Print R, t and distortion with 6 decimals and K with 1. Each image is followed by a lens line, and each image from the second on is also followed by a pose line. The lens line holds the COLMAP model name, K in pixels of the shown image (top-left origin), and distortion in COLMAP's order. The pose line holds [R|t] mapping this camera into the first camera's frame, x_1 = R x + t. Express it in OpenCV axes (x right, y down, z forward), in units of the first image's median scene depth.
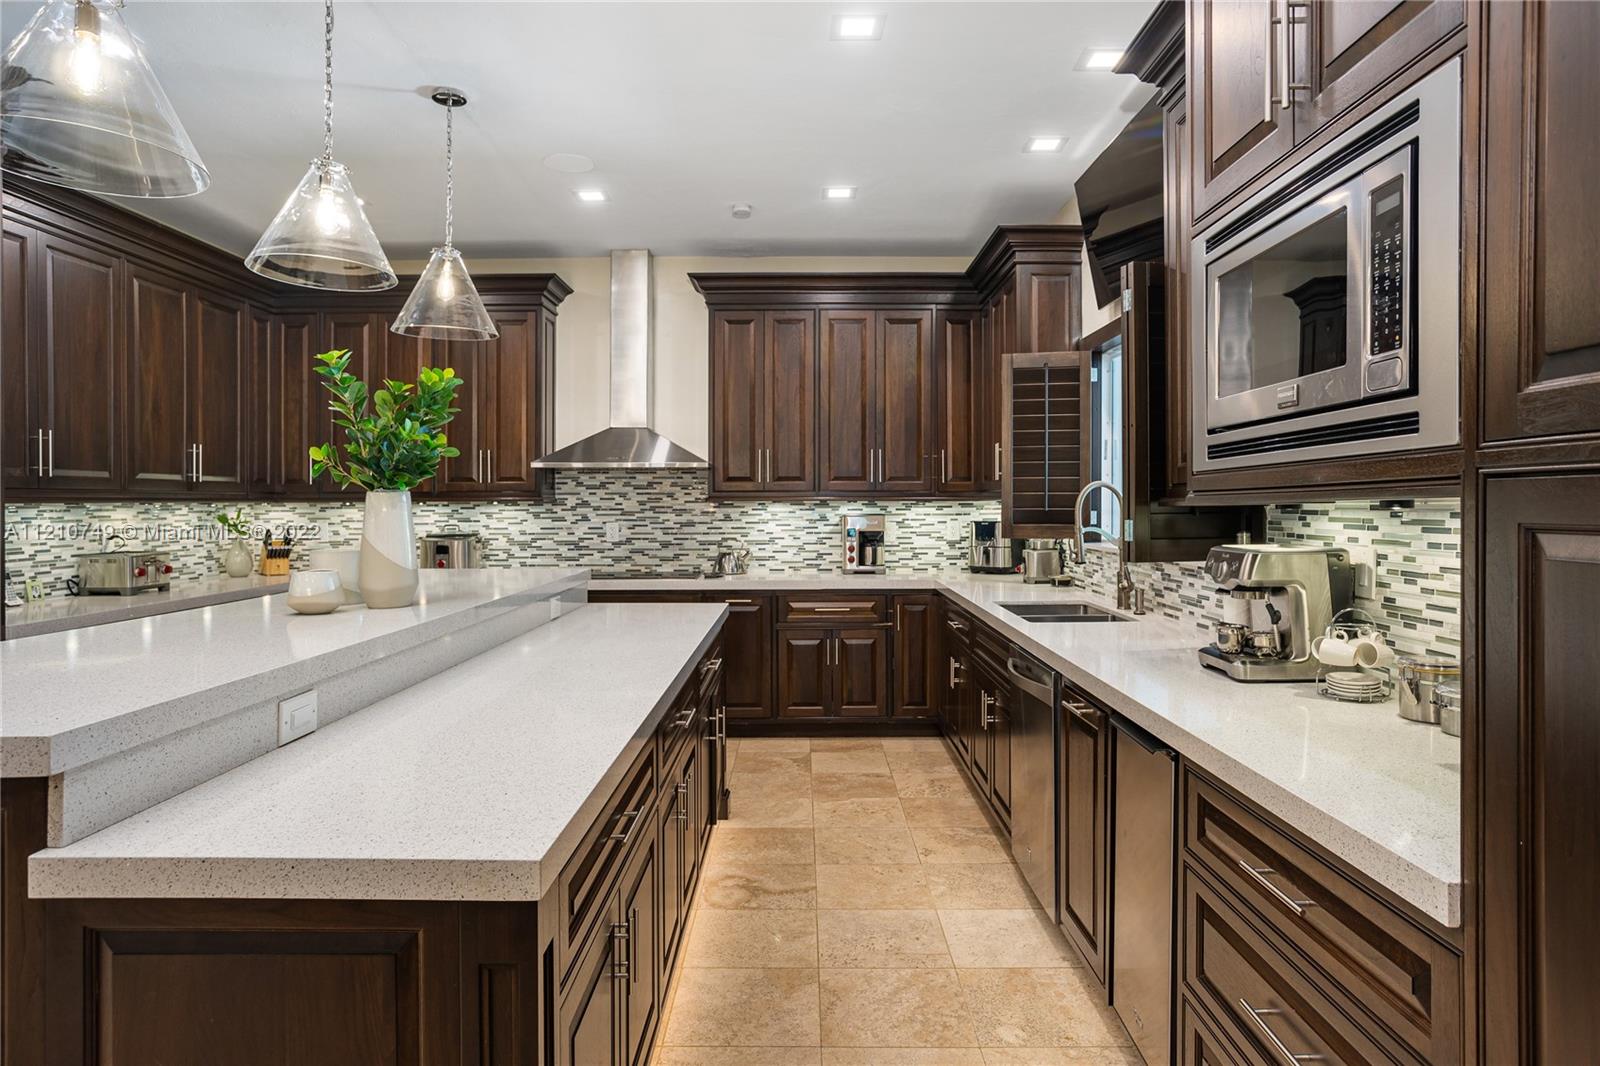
lens RADIAL K [[953.0, 0, 782.5], [0, 953.0, 507.2], [0, 0, 1]] dist [-0.042807, 0.045762]
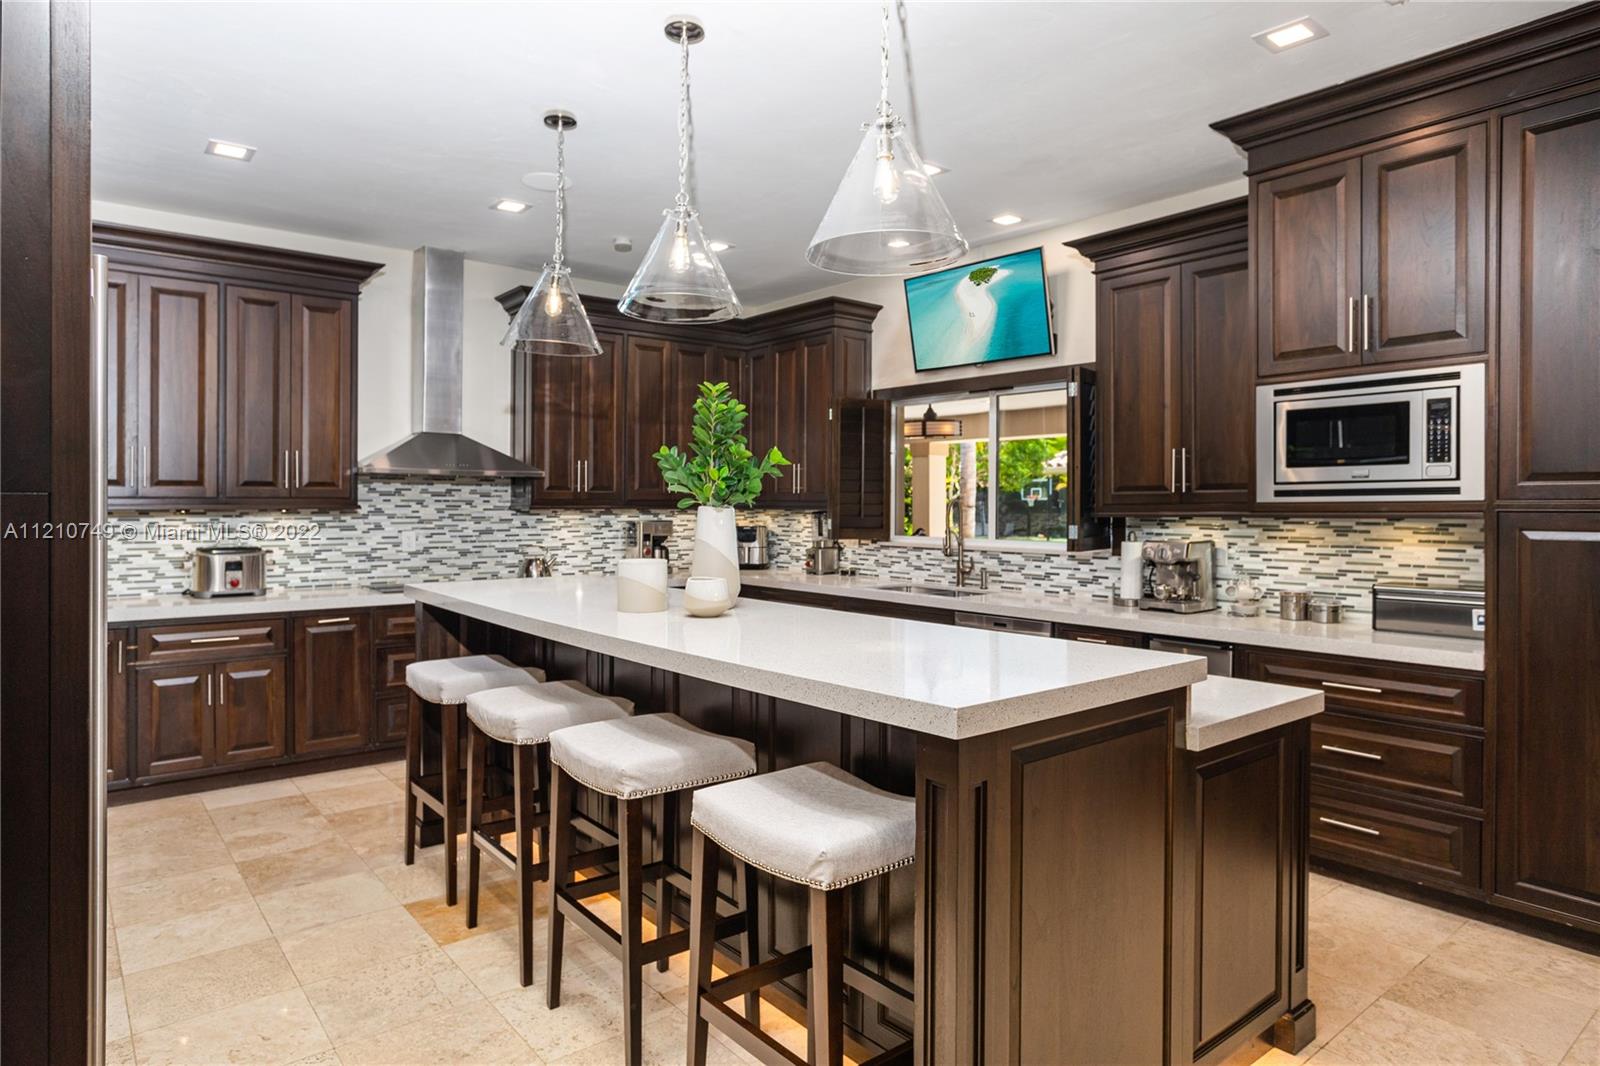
lens RADIAL K [[948.2, 0, 799.9], [0, 948.2, 511.2], [0, 0, 1]] dist [-0.053756, 0.043810]
pose [[0.765863, 0.000263, 0.643003, -0.512833], [-0.001978, 0.999996, 0.001946, -0.006753], [-0.643000, -0.002763, 0.765861, 0.034857]]
